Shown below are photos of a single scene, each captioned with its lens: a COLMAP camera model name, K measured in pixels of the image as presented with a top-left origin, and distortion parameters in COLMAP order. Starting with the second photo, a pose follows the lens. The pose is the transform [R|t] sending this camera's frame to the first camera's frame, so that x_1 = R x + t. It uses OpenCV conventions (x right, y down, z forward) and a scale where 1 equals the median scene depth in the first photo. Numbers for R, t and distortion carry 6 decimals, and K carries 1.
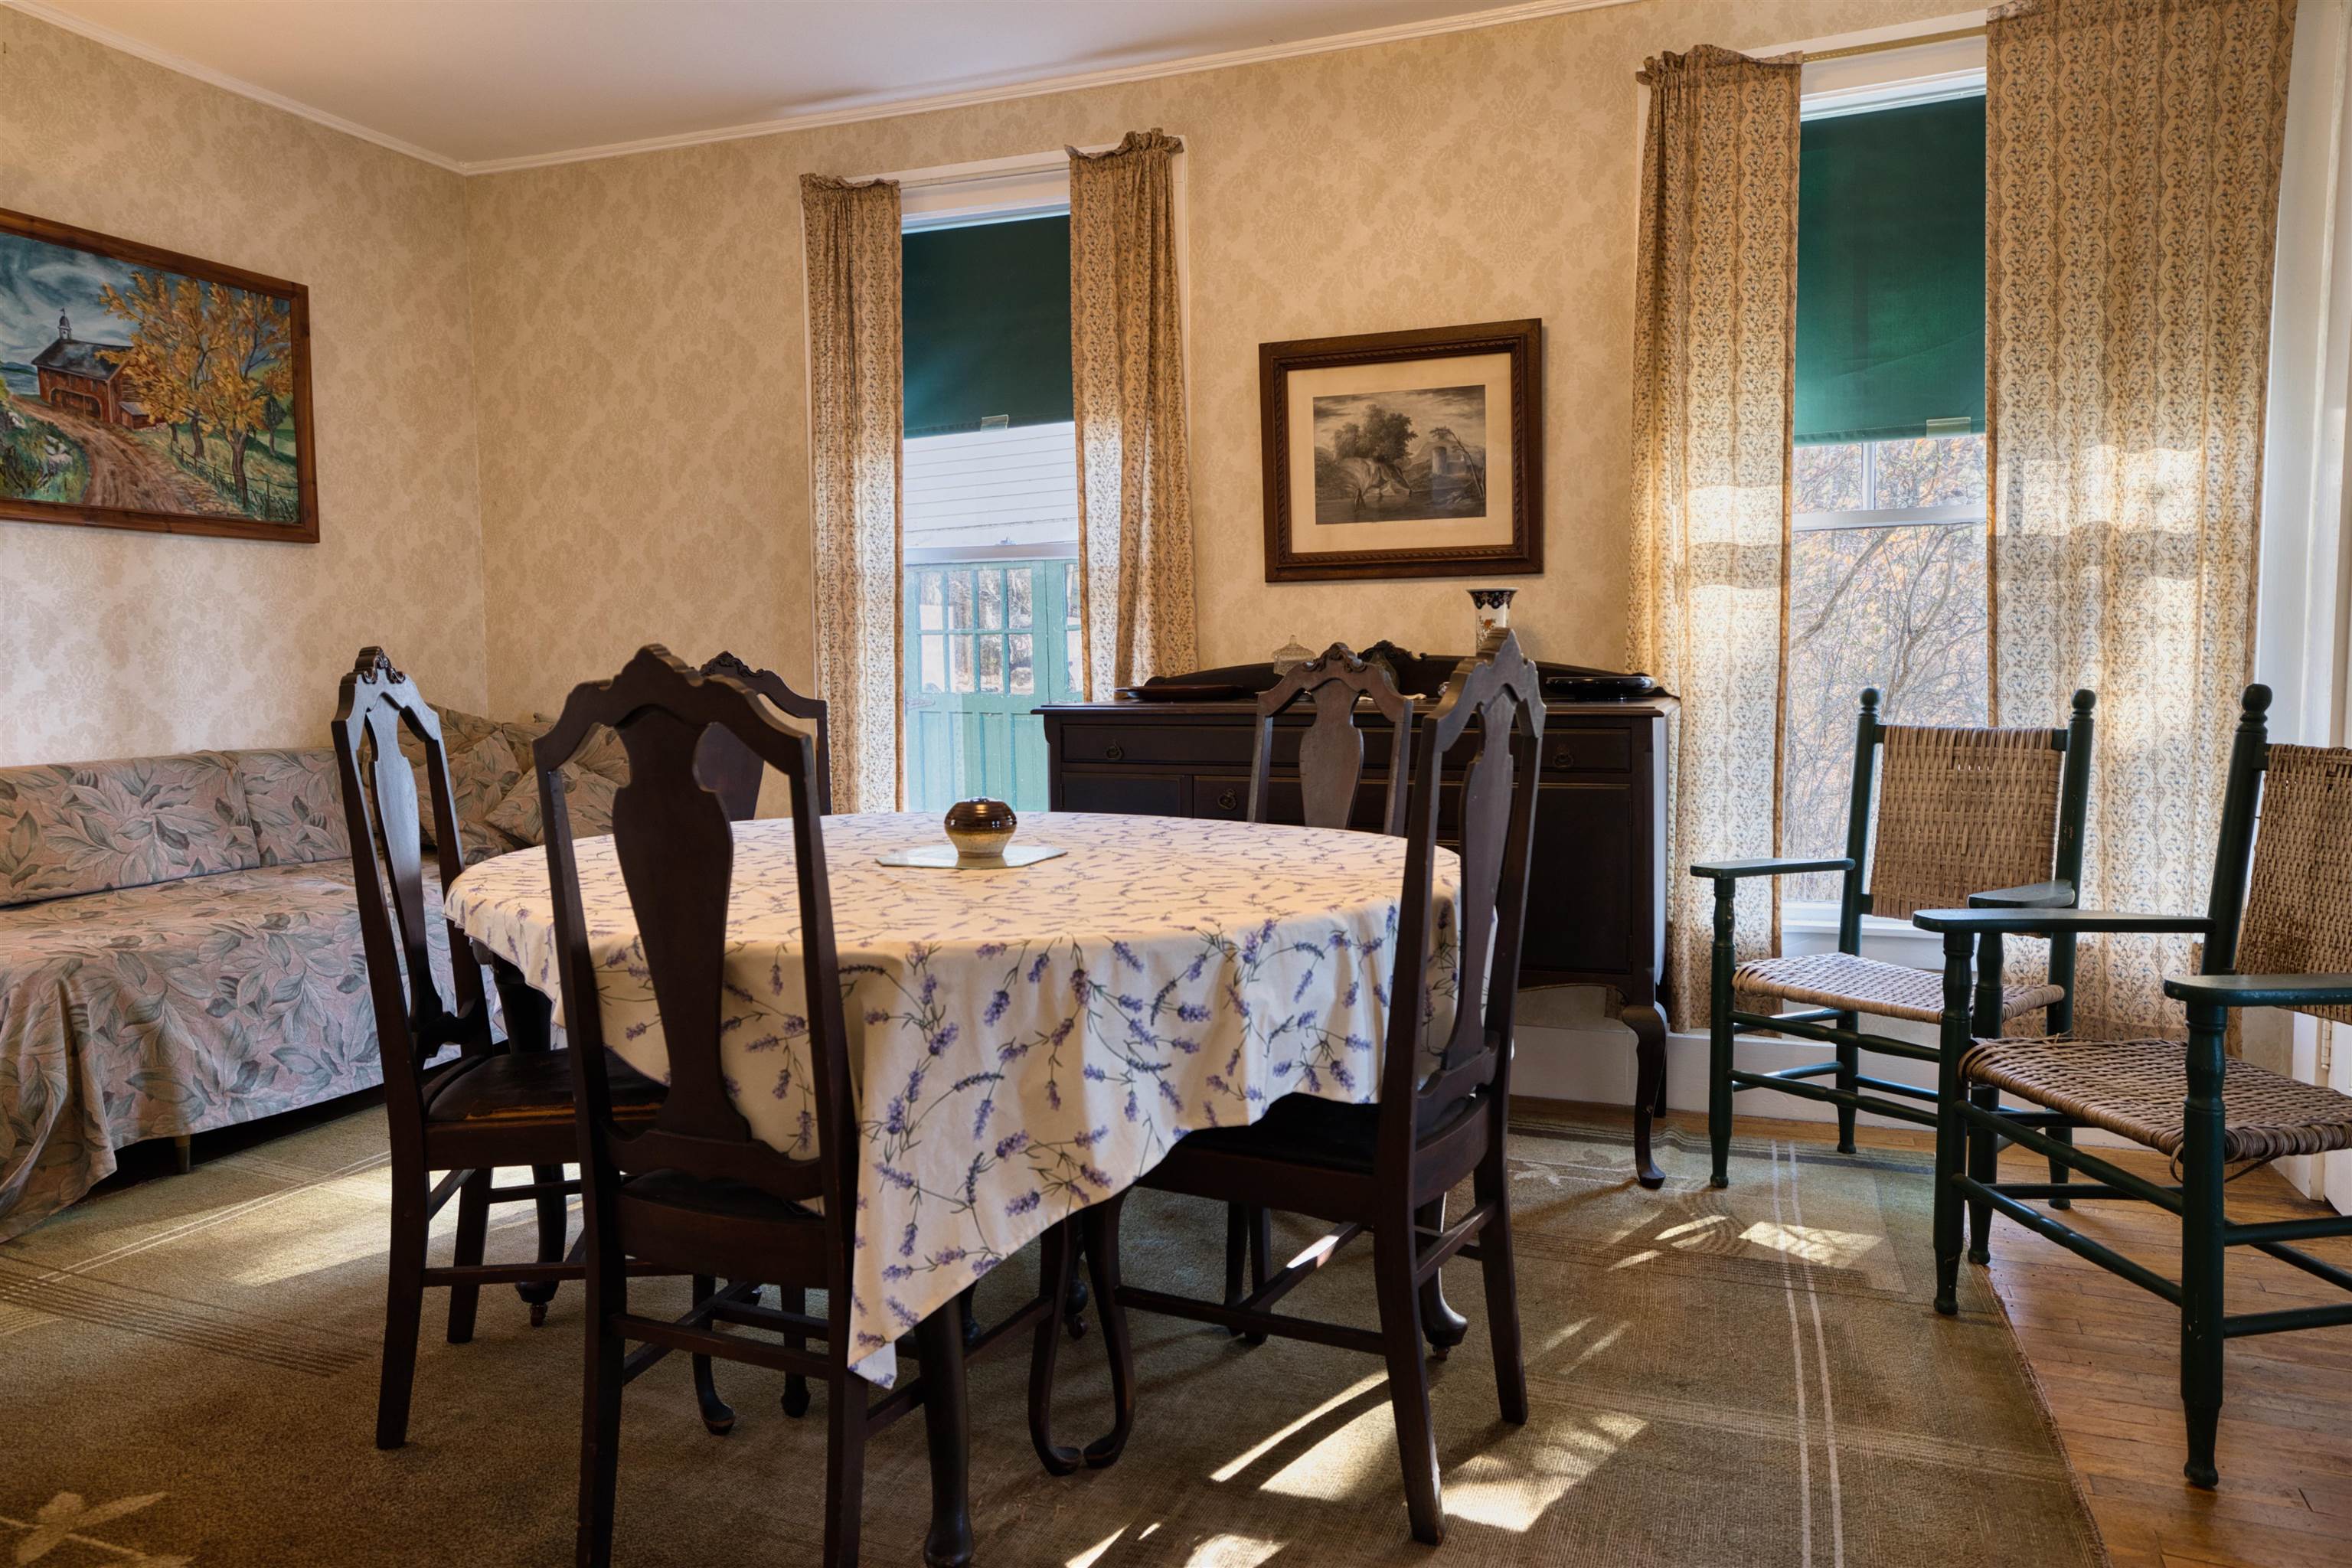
lens RADIAL K [[1553.0, 0, 1174.9], [0, 1553.0, 778.0], [0, 0, 1]] dist [-0.011523, 0.032232]
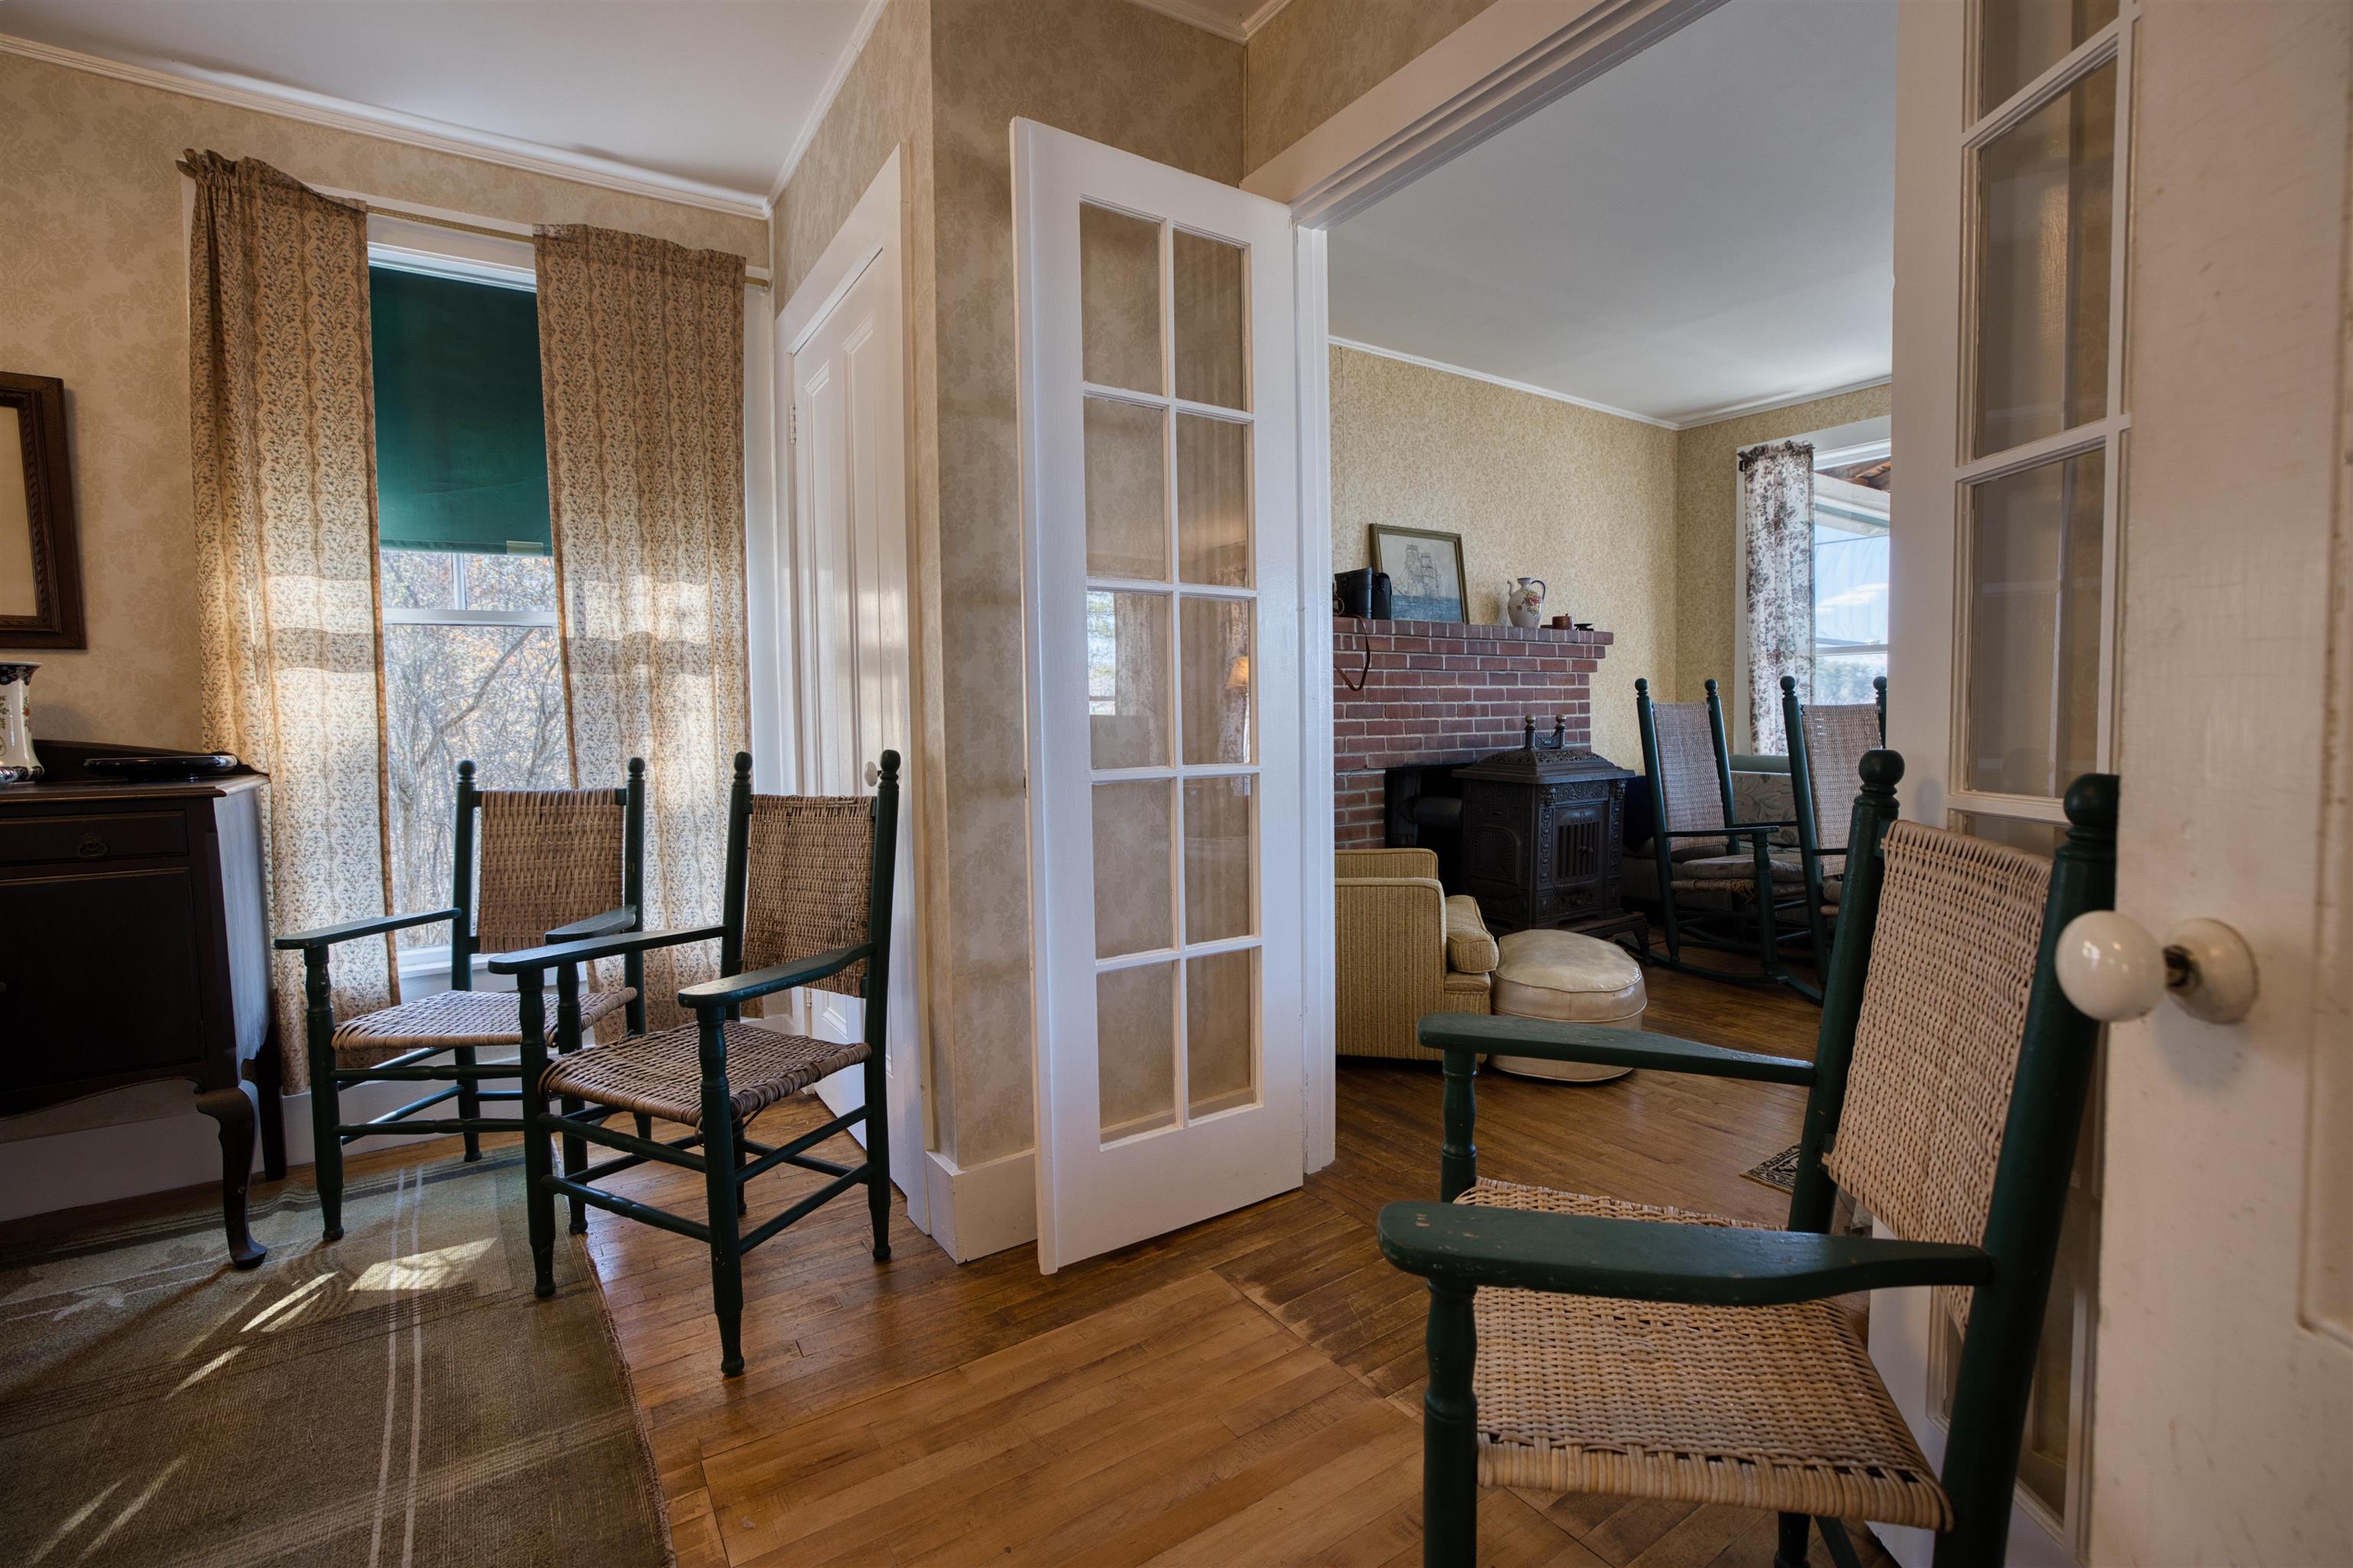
lens RADIAL K [[1066.4, 0, 1187.9], [0, 1066.4, 768.2], [0, 0, 1]] dist [-0.039401, 0.012407]
pose [[0.566658, -0.035475, 0.823189, 0.109251], [0.069373, 0.997579, -0.004763, -0.010875], [-0.821028, 0.059806, 0.567747, 0.105741]]
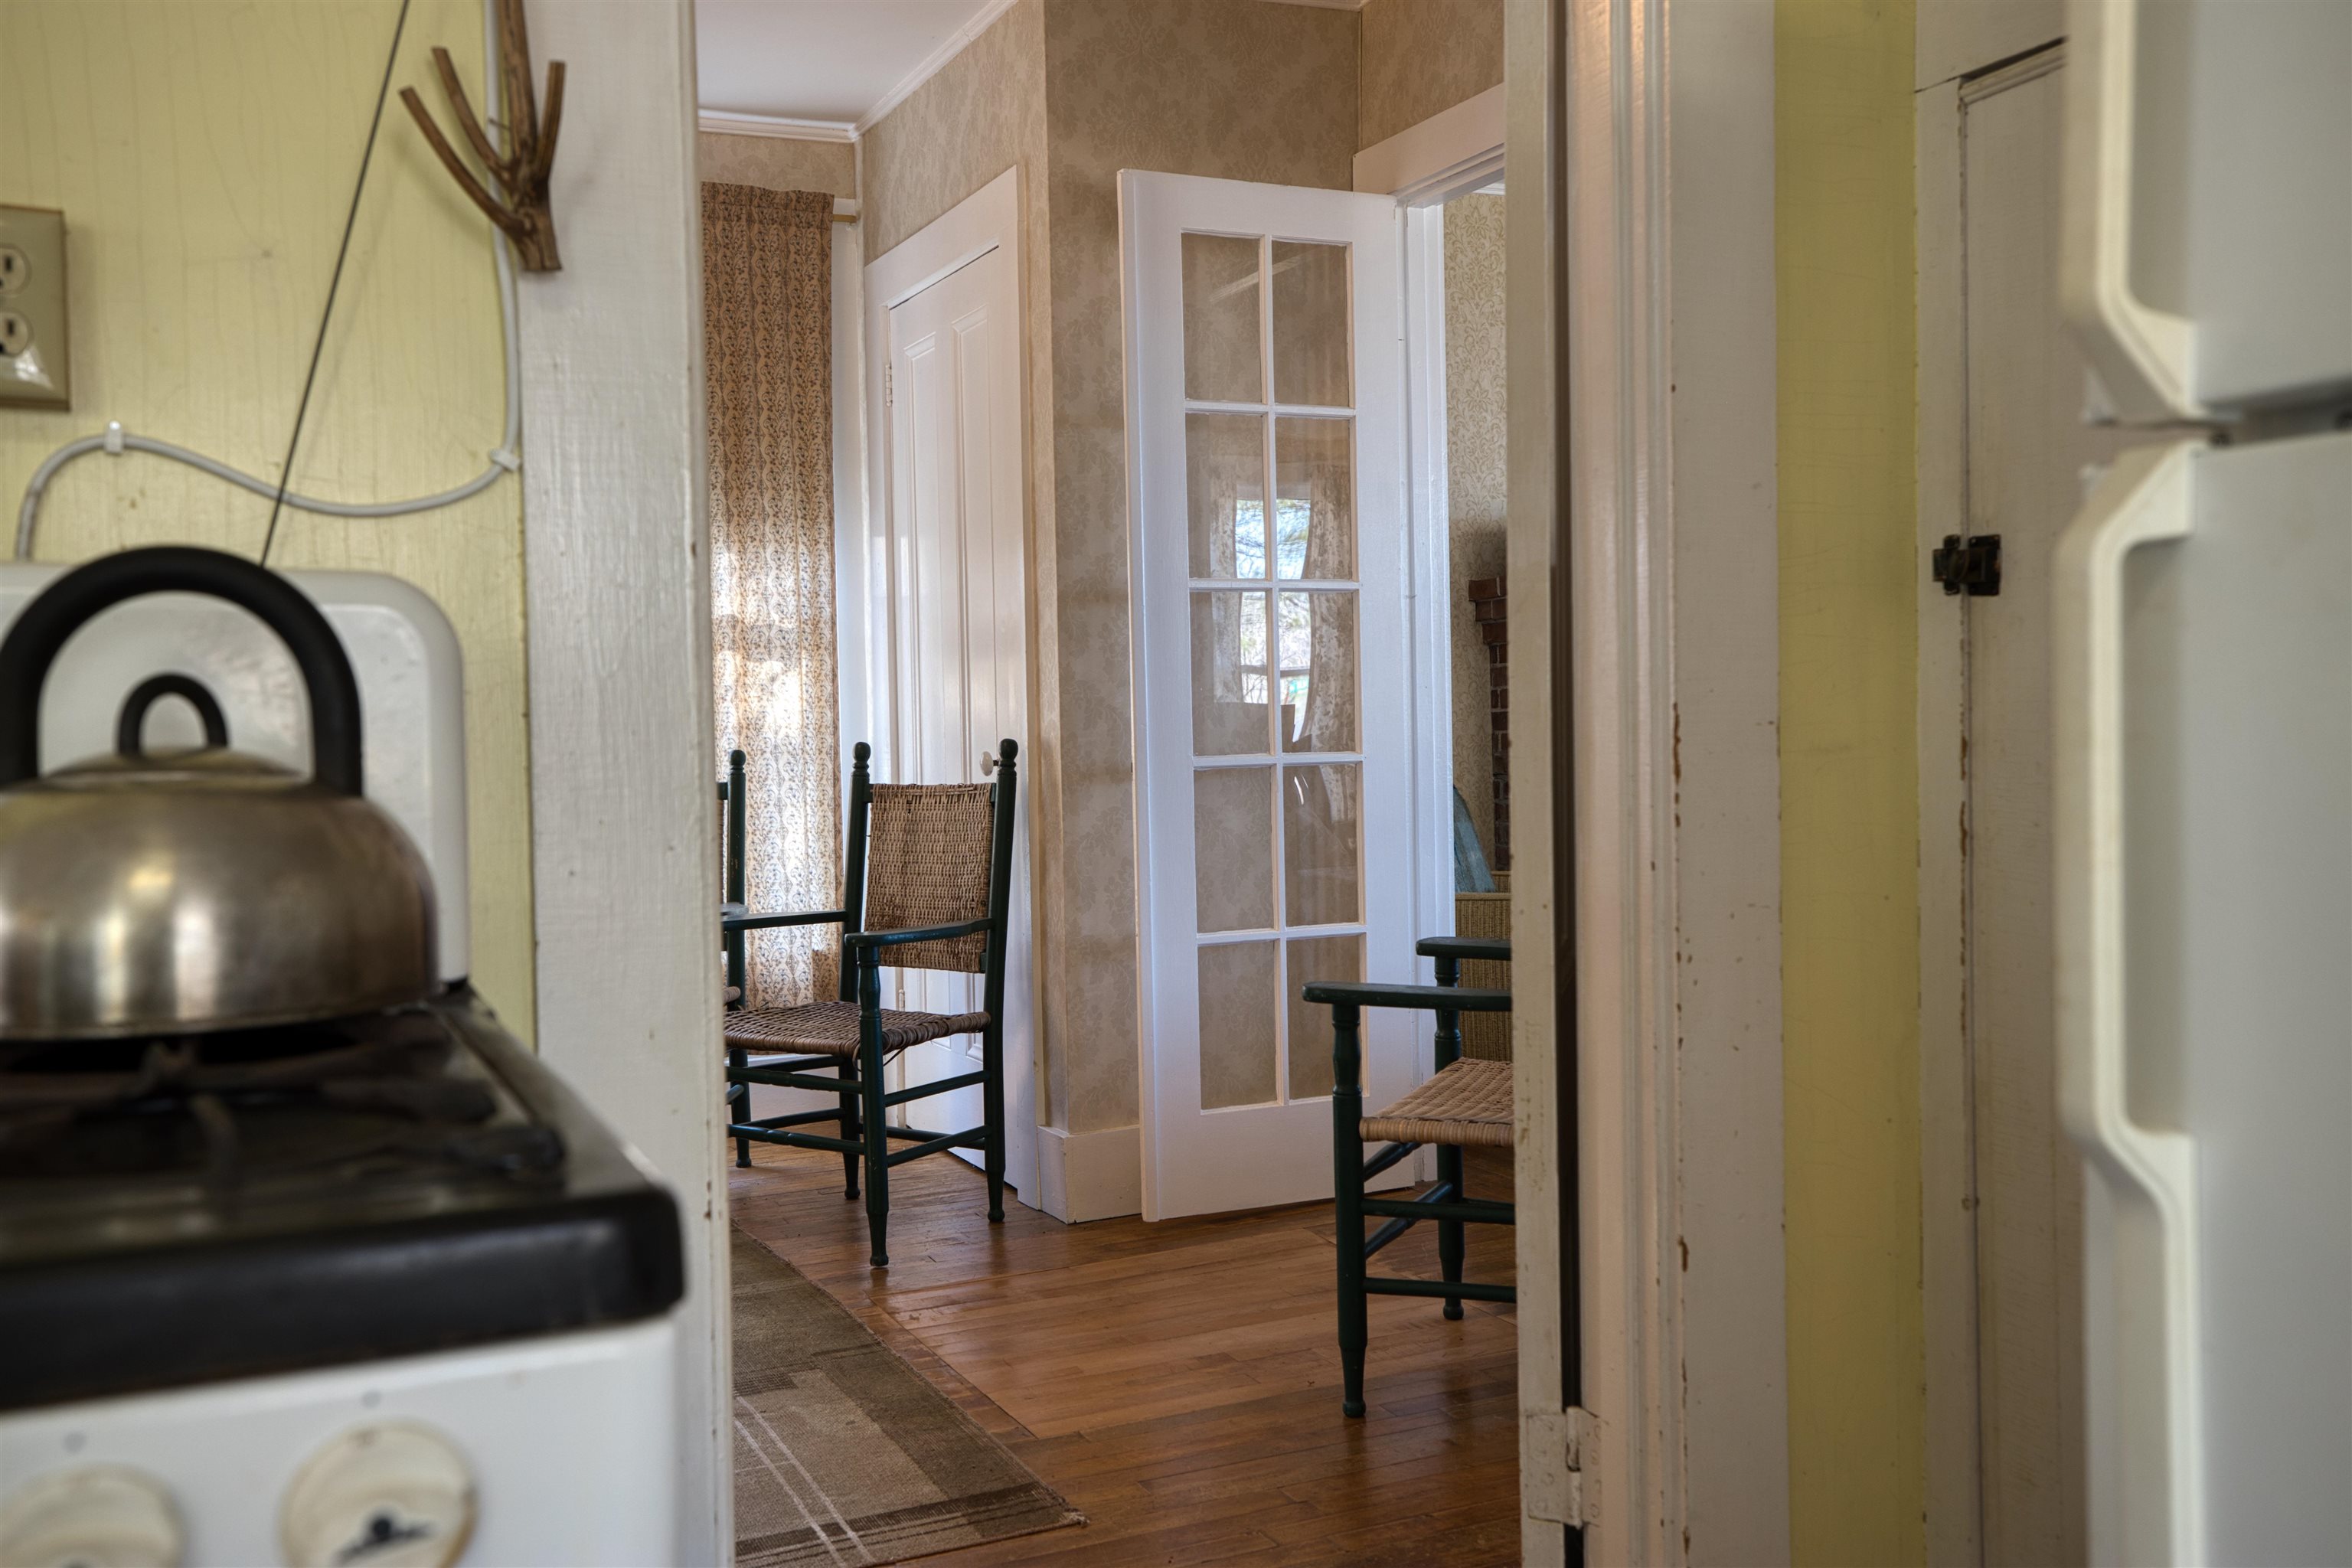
lens RADIAL K [[2084.9, 0, 1180.8], [0, 2084.9, 770.0], [0, 0, 1]] dist [0.052036, -0.000064]
pose [[0.683286, -0.023756, 0.729764, -0.382555], [0.065372, 0.997447, -0.028739, 0.029683], [-0.727218, 0.067343, 0.683095, -0.393493]]
